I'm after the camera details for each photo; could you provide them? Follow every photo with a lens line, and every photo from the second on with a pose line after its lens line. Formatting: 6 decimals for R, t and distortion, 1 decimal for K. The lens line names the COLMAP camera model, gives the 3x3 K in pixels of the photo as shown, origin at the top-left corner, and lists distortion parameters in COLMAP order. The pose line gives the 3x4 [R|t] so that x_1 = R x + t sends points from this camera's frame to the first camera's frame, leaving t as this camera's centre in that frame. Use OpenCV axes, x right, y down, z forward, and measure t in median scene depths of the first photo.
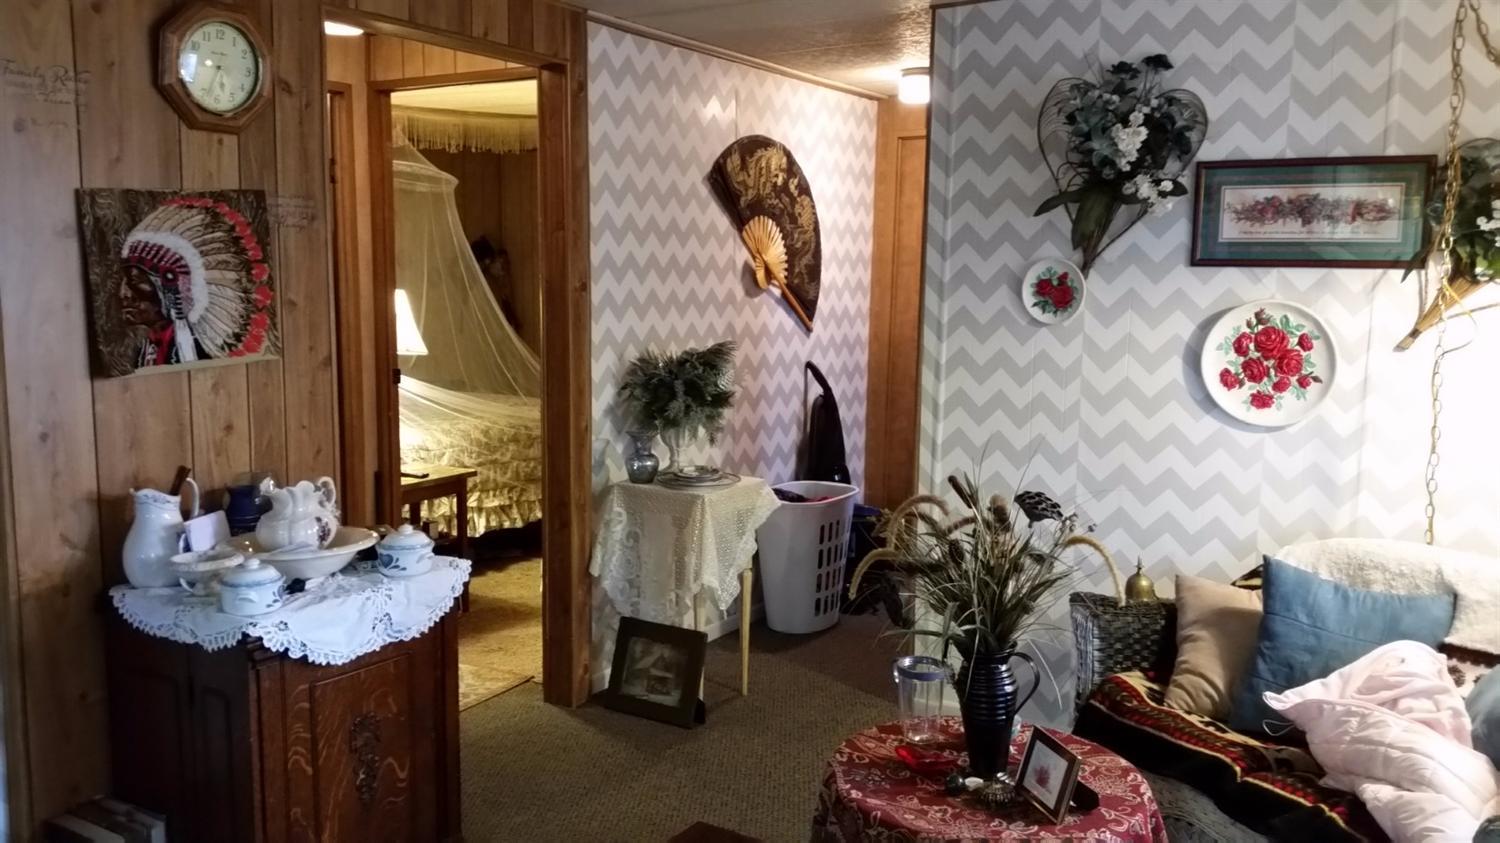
lens RADIAL K [[1176.5, 0, 750.0], [0, 1176.5, 421.5], [0, 0, 1]] dist [0.126946, -0.293804]
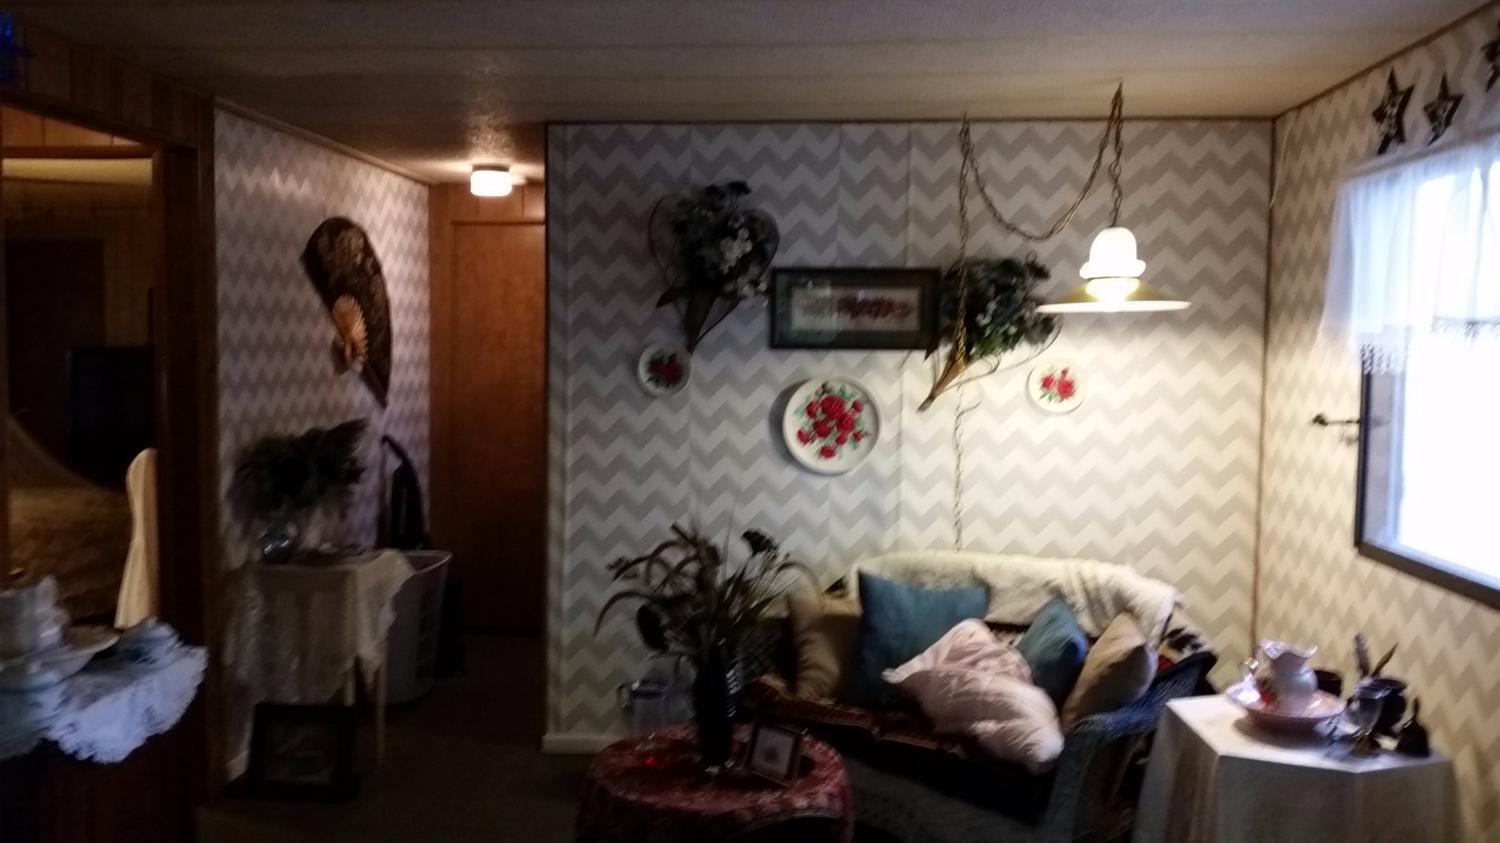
lens RADIAL K [[1176.5, 0, 750.0], [0, 1176.5, 421.5], [0, 0, 1]] dist [0.126946, -0.293804]
pose [[0.884482, -0.033589, 0.465363, -0.231007], [0.058606, 0.997504, -0.039391, -0.005520], [-0.462878, 0.062114, 0.884243, -0.088714]]
